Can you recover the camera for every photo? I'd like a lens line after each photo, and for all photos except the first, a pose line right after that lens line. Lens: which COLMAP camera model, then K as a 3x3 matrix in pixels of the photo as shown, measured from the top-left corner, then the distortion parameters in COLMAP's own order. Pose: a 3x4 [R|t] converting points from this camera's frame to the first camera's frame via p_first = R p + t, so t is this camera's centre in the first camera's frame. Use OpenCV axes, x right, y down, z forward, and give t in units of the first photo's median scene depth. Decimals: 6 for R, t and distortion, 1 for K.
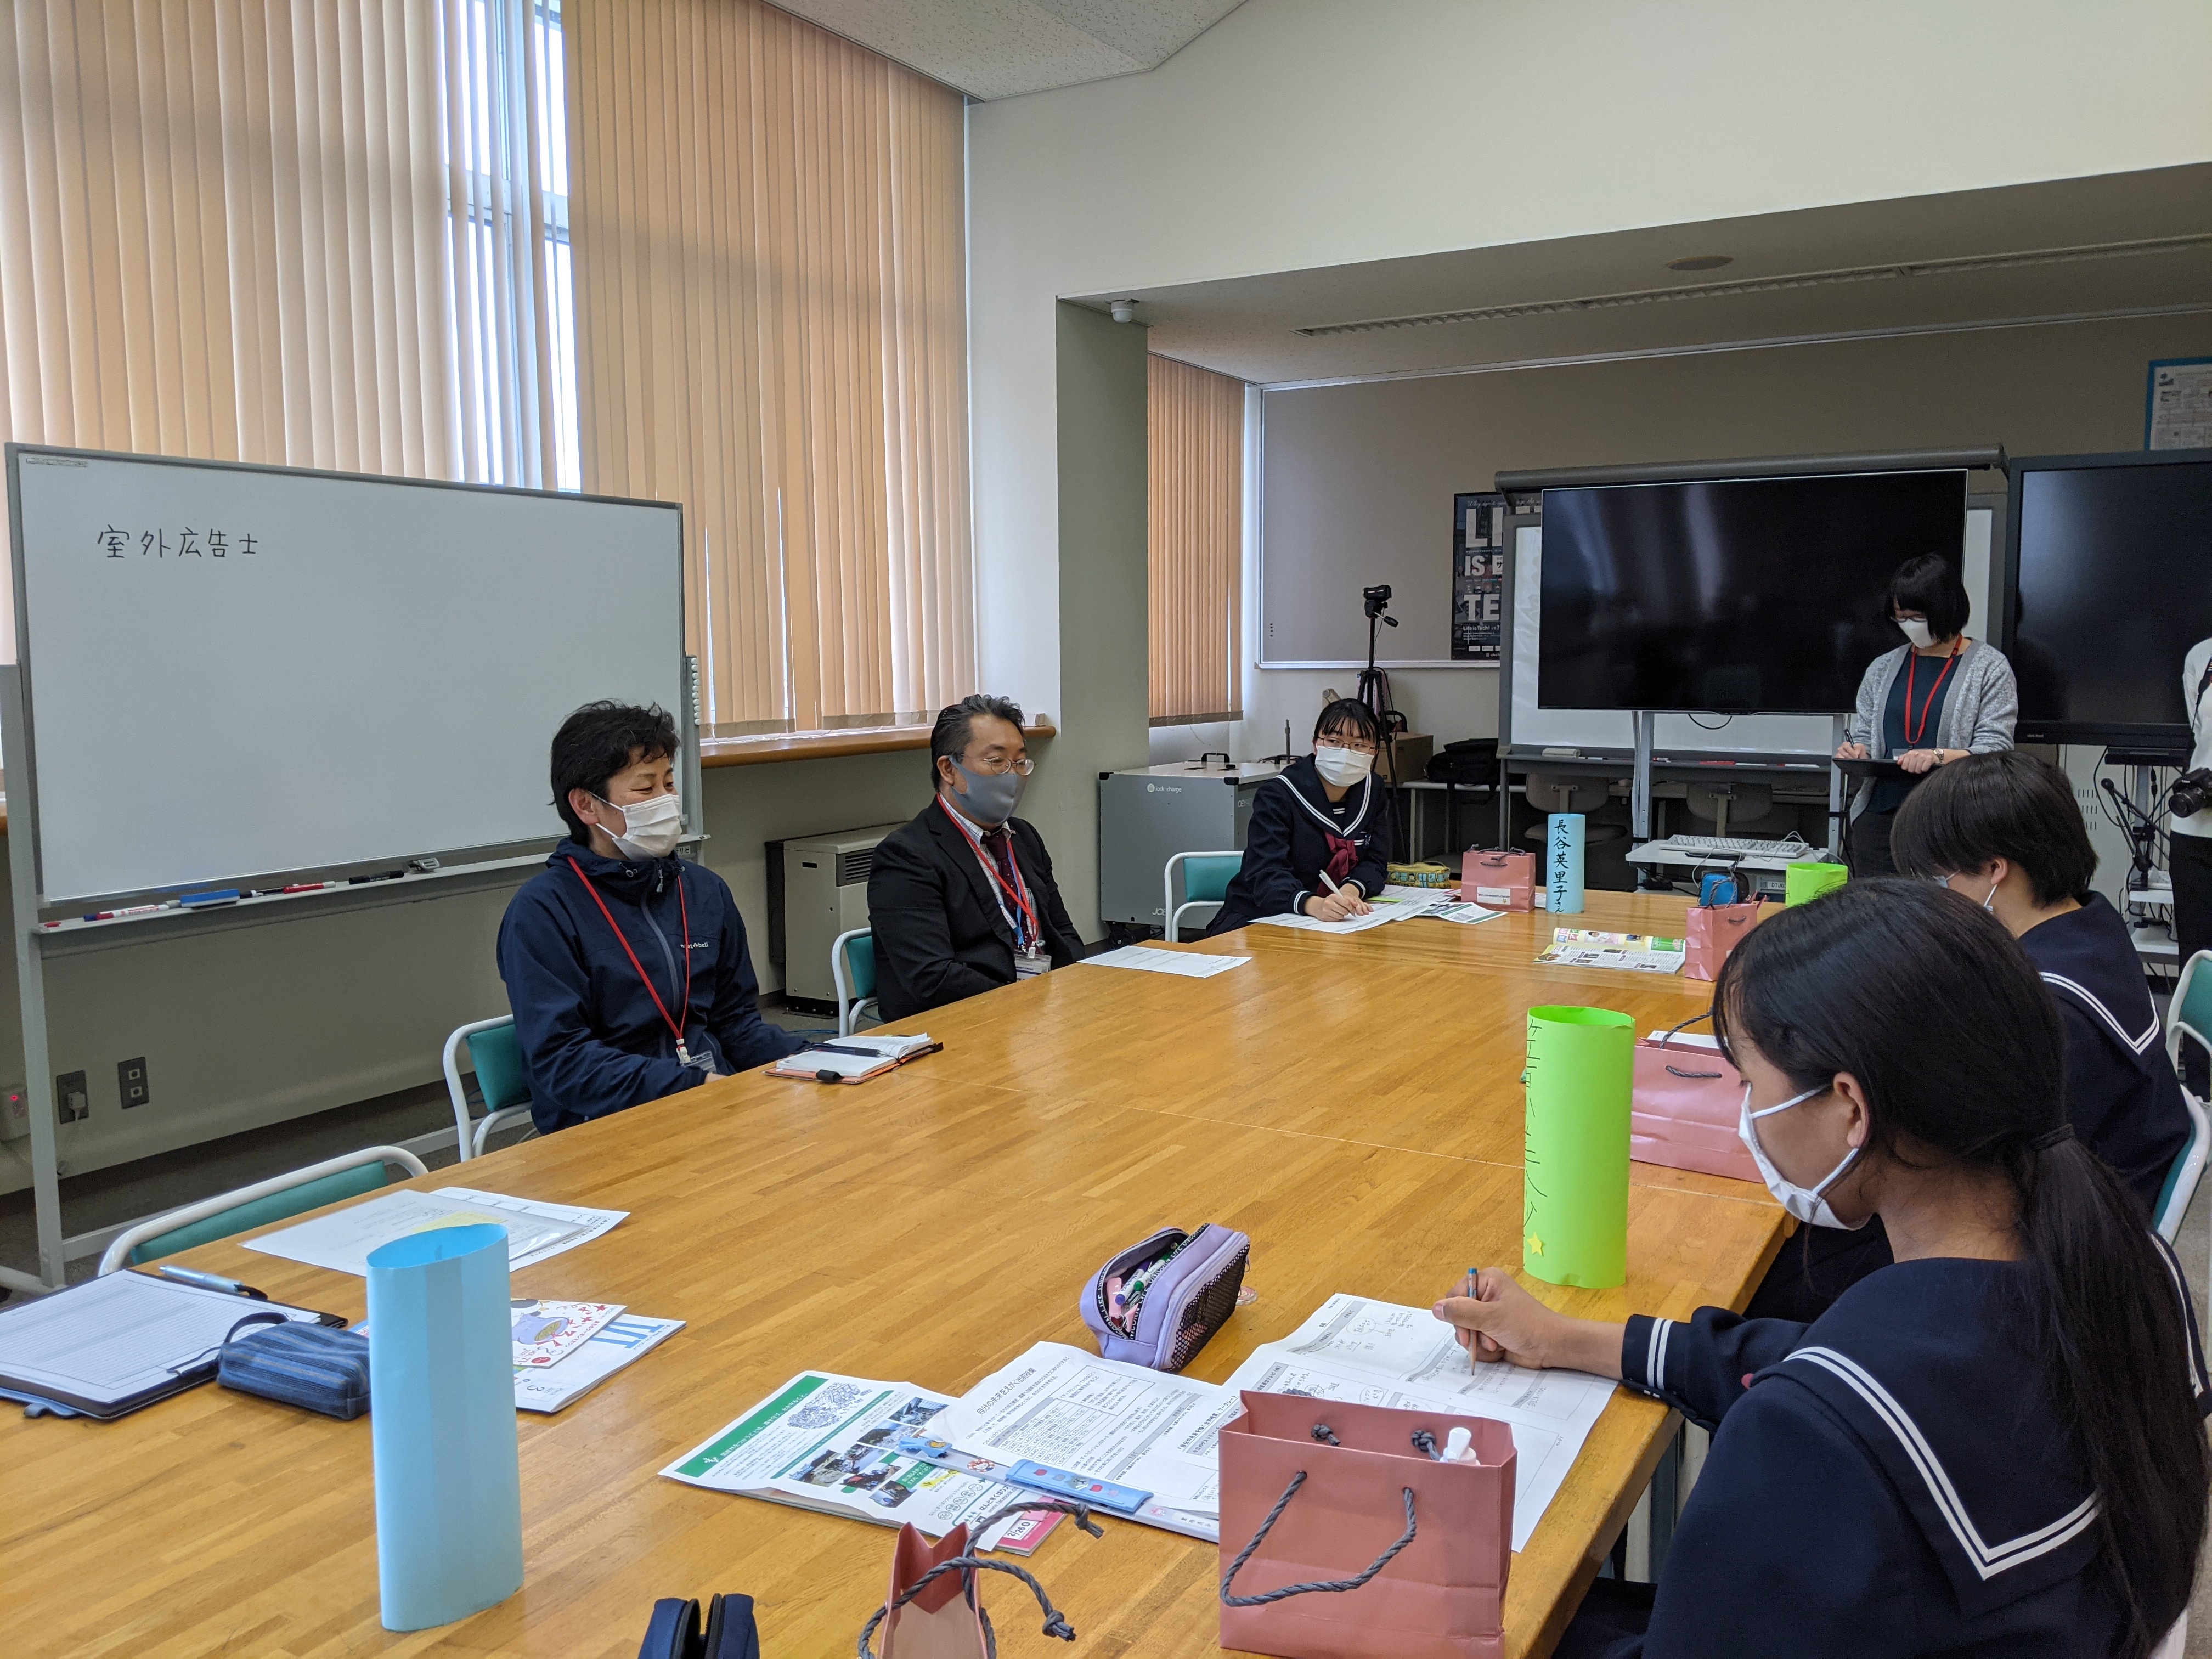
lens RADIAL K [[1748.9, 0, 1125.2], [0, 1748.9, 842.2], [0, 0, 1]] dist [0.093878, -0.201144]
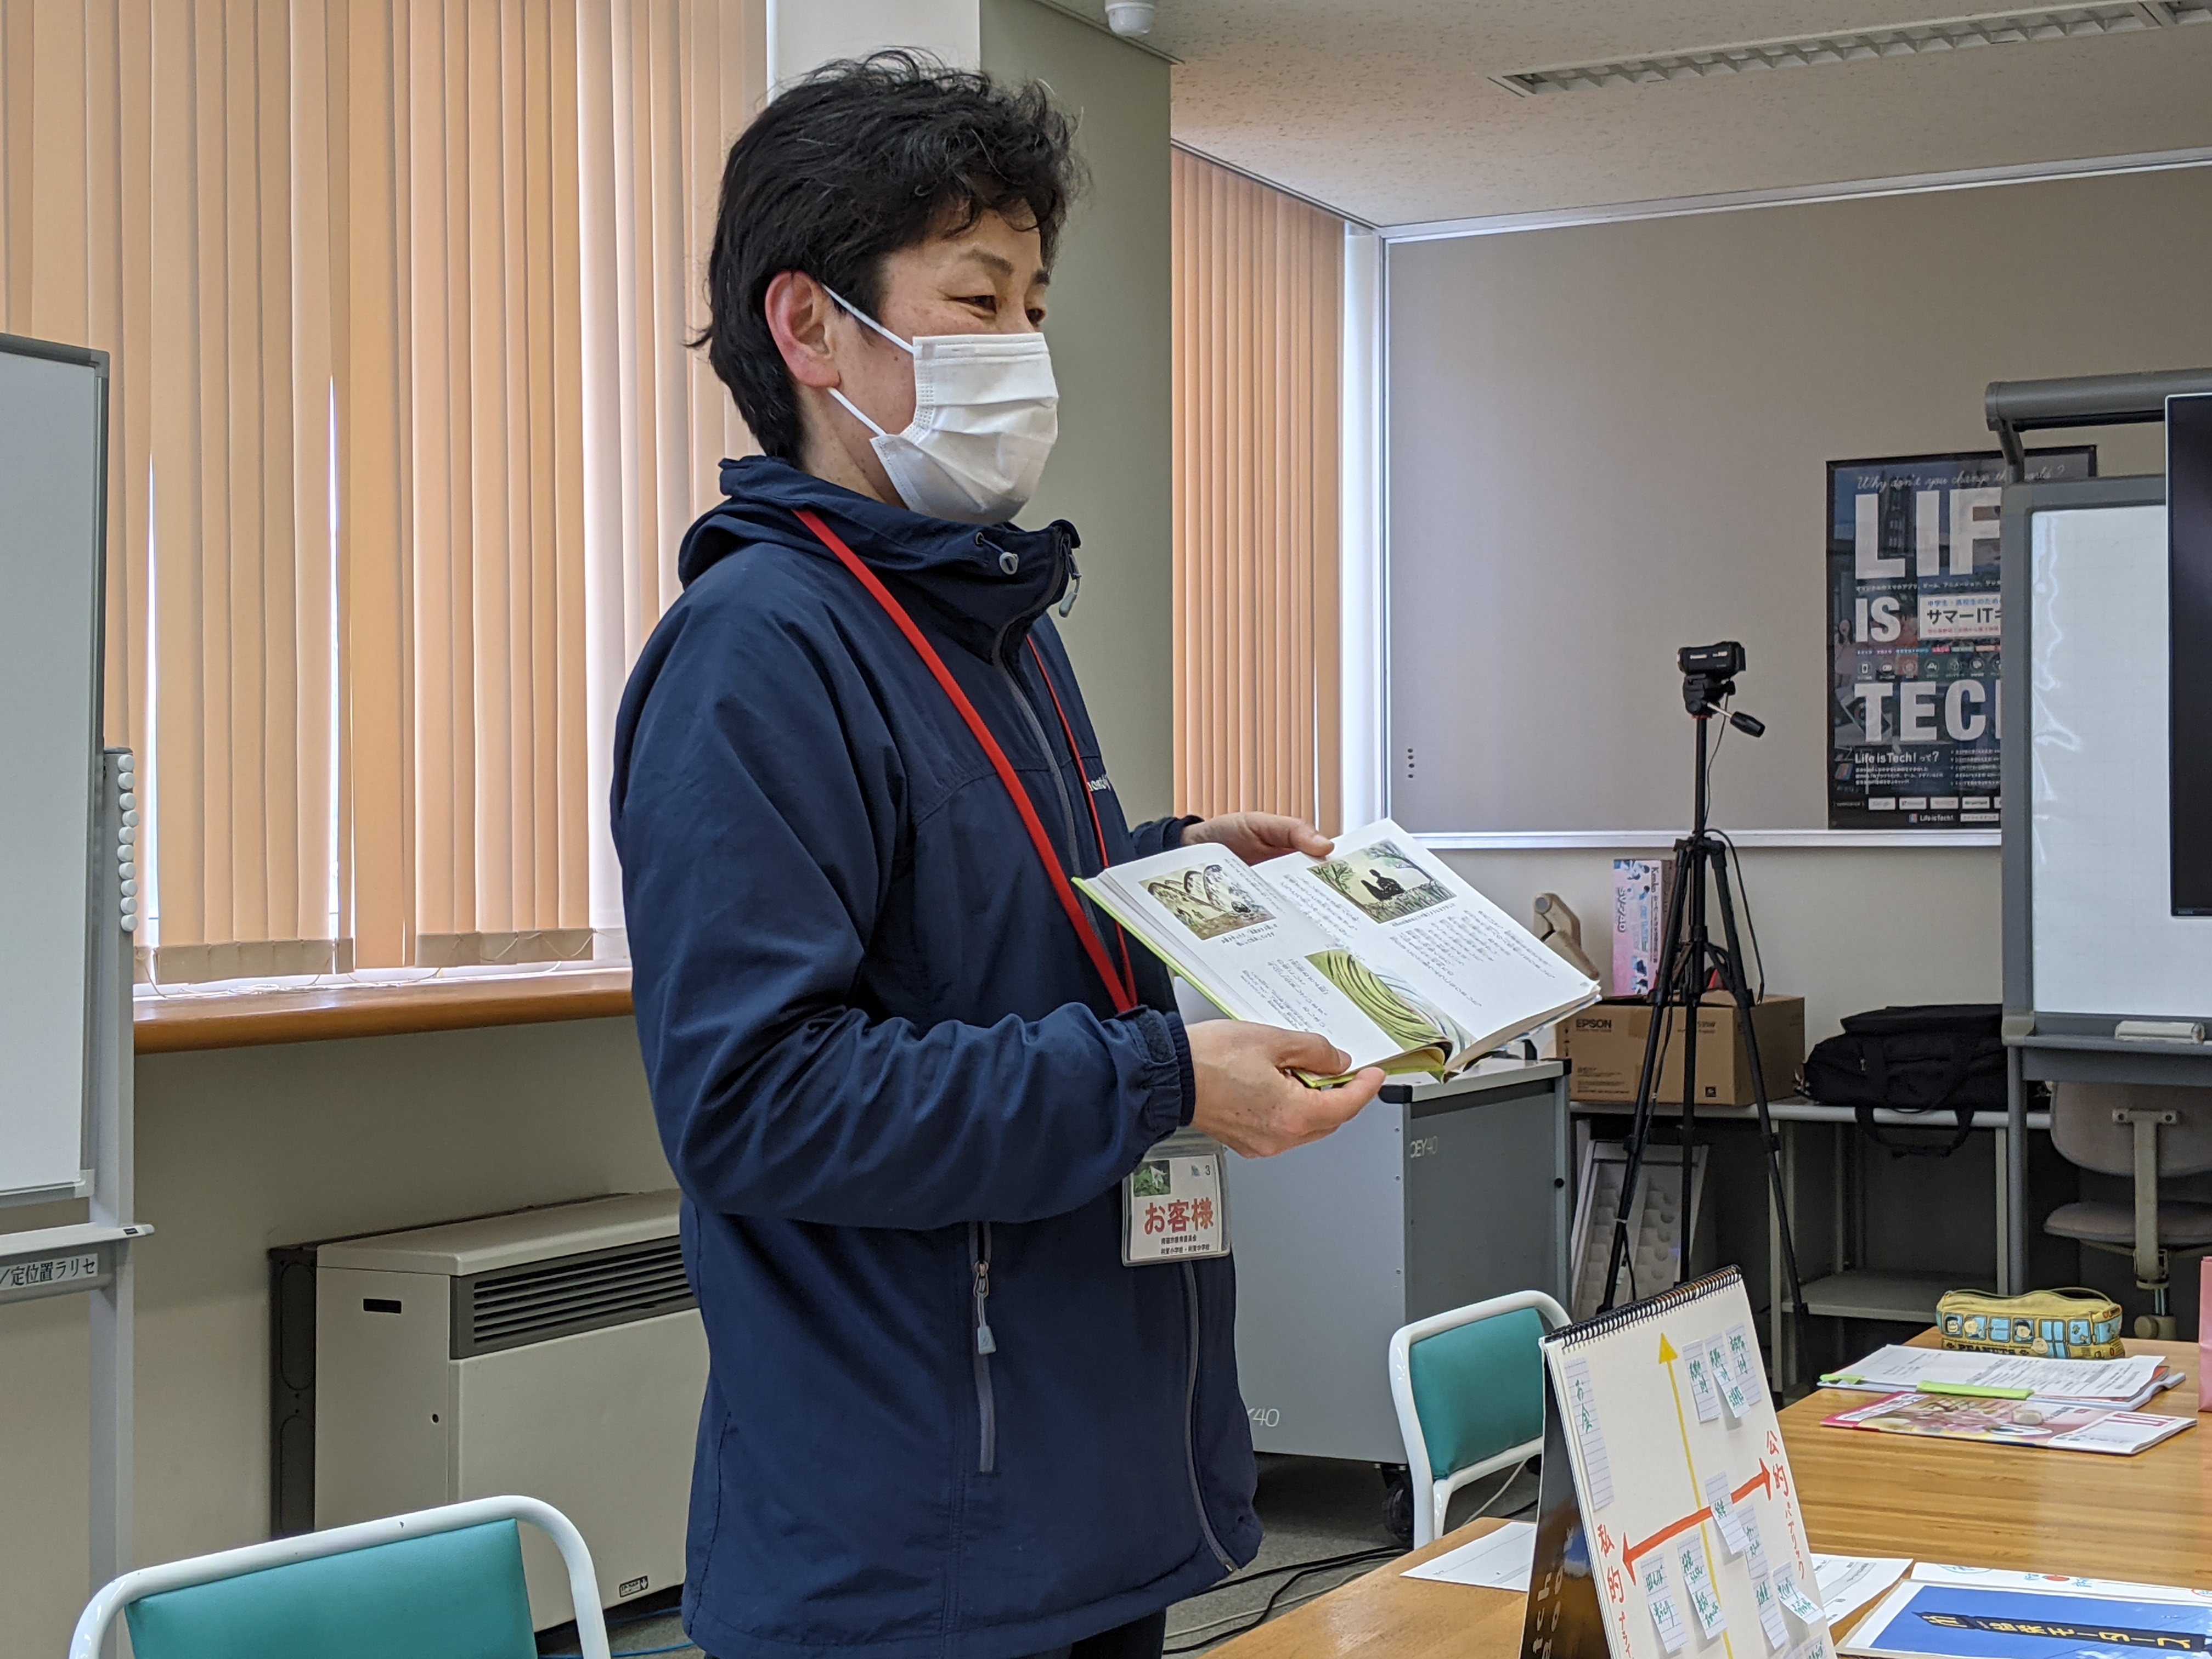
lens RADIAL K [[3488.6, 0, 1106.0], [0, 3488.6, 829.5], [0, 0, 1]] dist [0.264613, -1.073246]
pose [[0.998592, 0.002599, 0.052976, -0.059877], [0.003861, 0.992586, -0.121483, 0.003997], [-0.052899, 0.121516, 0.991179, 0.188670]]
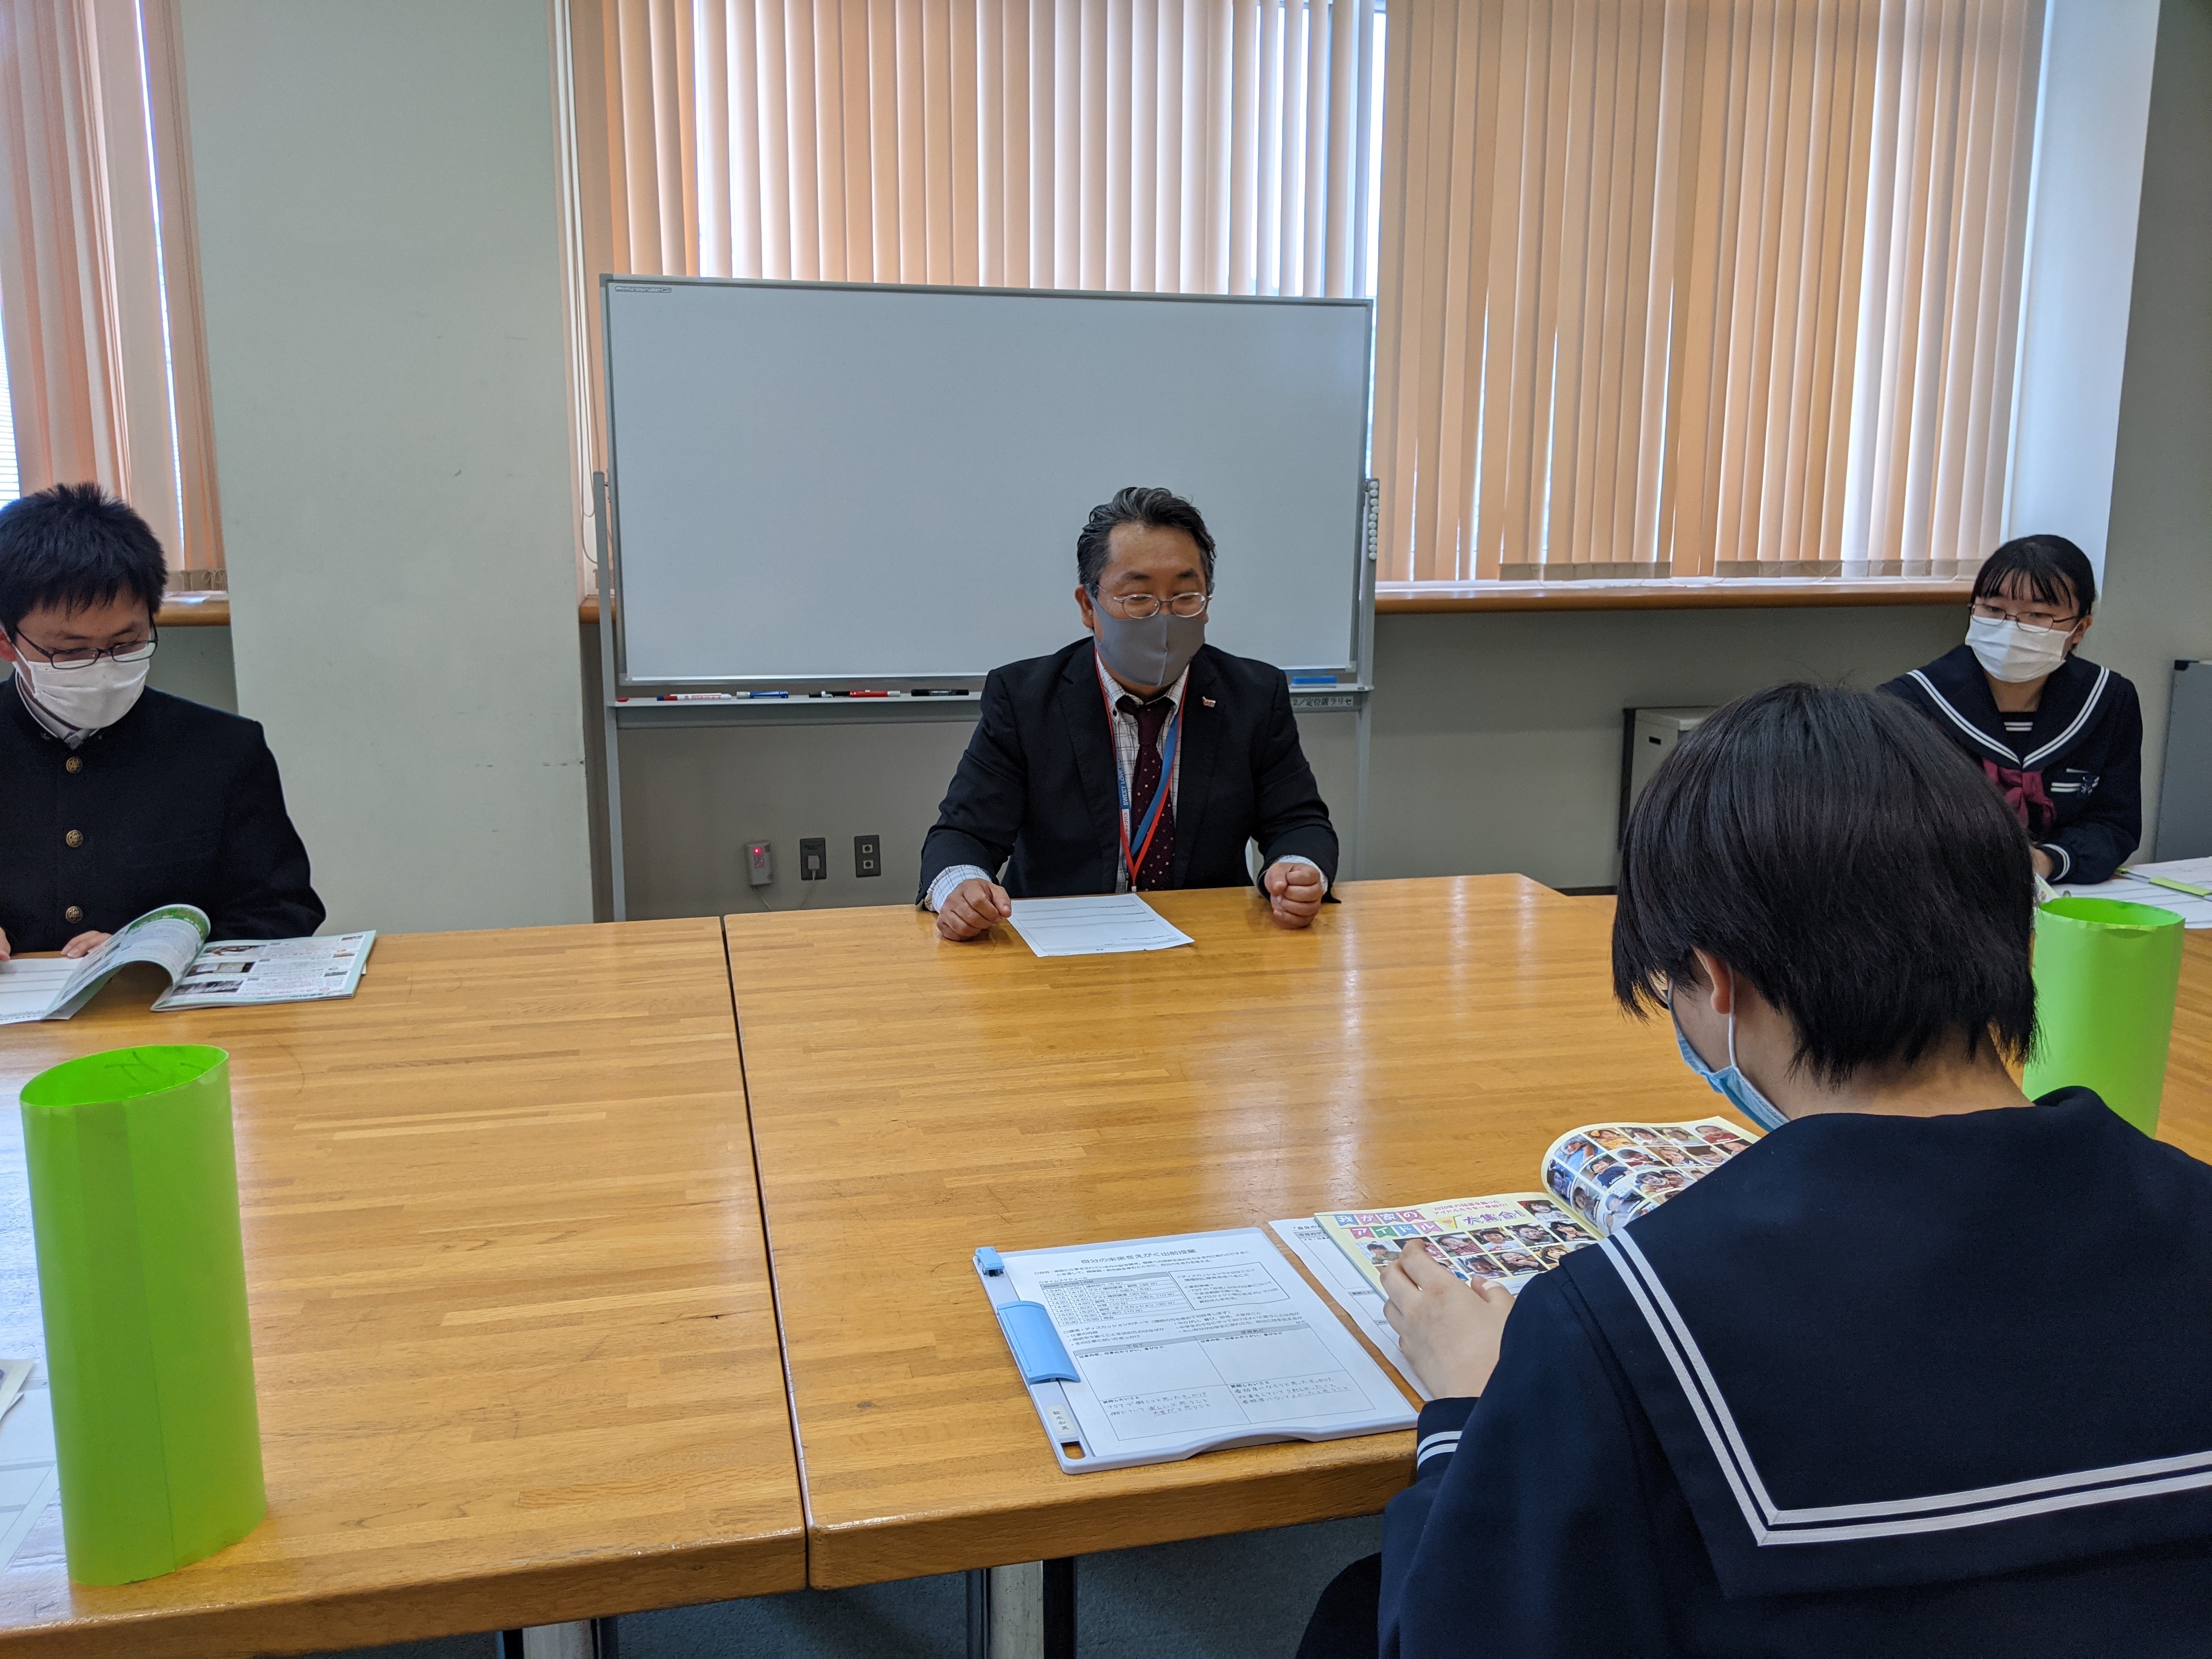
lens RADIAL K [[1748.9, 0, 1125.2], [0, 1748.9, 842.2], [0, 0, 1]] dist [0.093878, -0.201144]
pose [[0.679648, 0.150364, -0.717962, 0.258879], [-0.091010, 0.988488, 0.120867, -0.017459], [0.727871, -0.016805, 0.685509, 0.248986]]
